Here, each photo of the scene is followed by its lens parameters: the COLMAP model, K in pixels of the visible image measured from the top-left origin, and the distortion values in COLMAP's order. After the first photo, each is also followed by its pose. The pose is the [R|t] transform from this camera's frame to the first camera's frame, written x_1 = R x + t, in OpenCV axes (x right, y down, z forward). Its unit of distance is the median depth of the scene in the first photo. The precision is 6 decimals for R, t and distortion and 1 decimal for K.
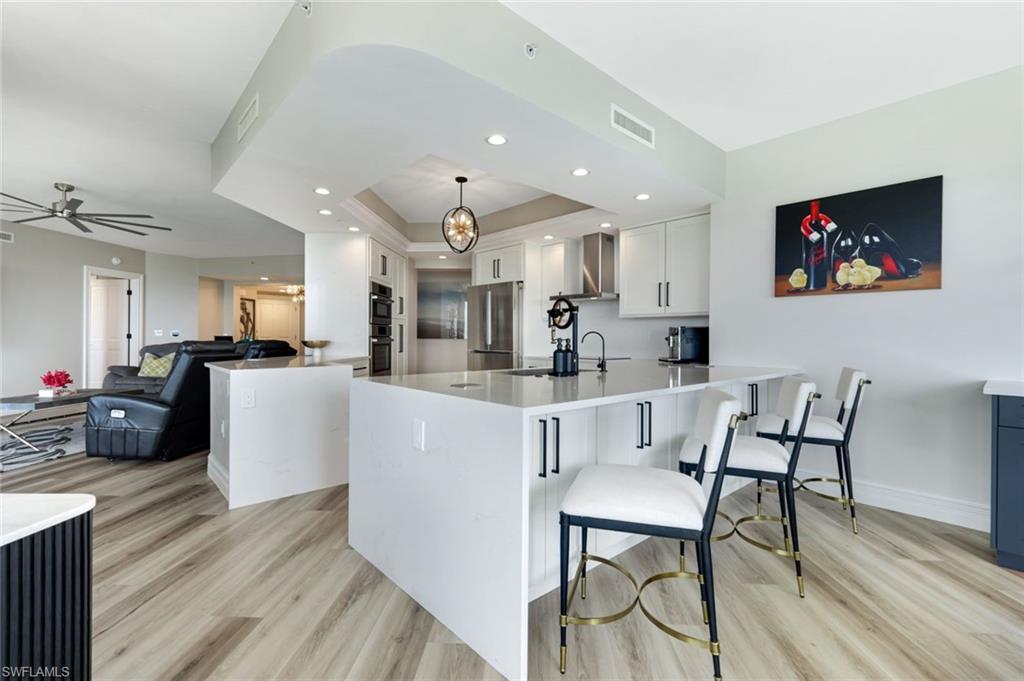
lens RADIAL K [[449.6, 0, 512.0], [0, 449.6, 334.4], [0, 0, 1]] dist [0.000136, 0.000096]
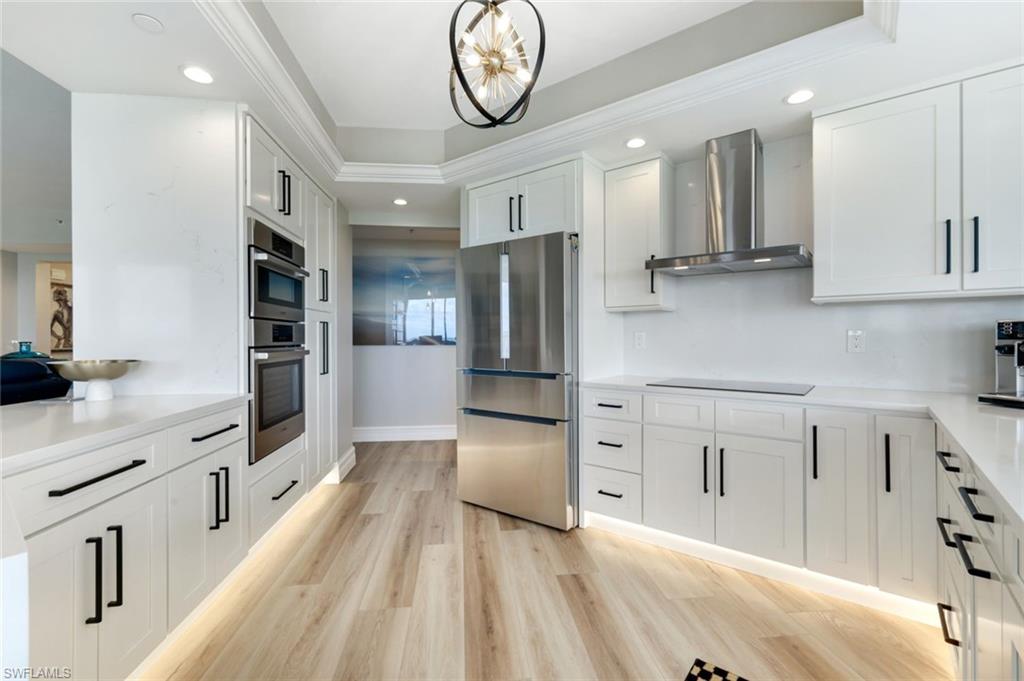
lens RADIAL K [[449.6, 0, 512.0], [0, 449.6, 334.4], [0, 0, 1]] dist [0.000136, 0.000096]
pose [[0.987238, -0.008876, 0.159002, -0.119680], [0.009120, 0.999958, -0.000801, -0.004773], [-0.158988, 0.002241, 0.987278, 0.468925]]
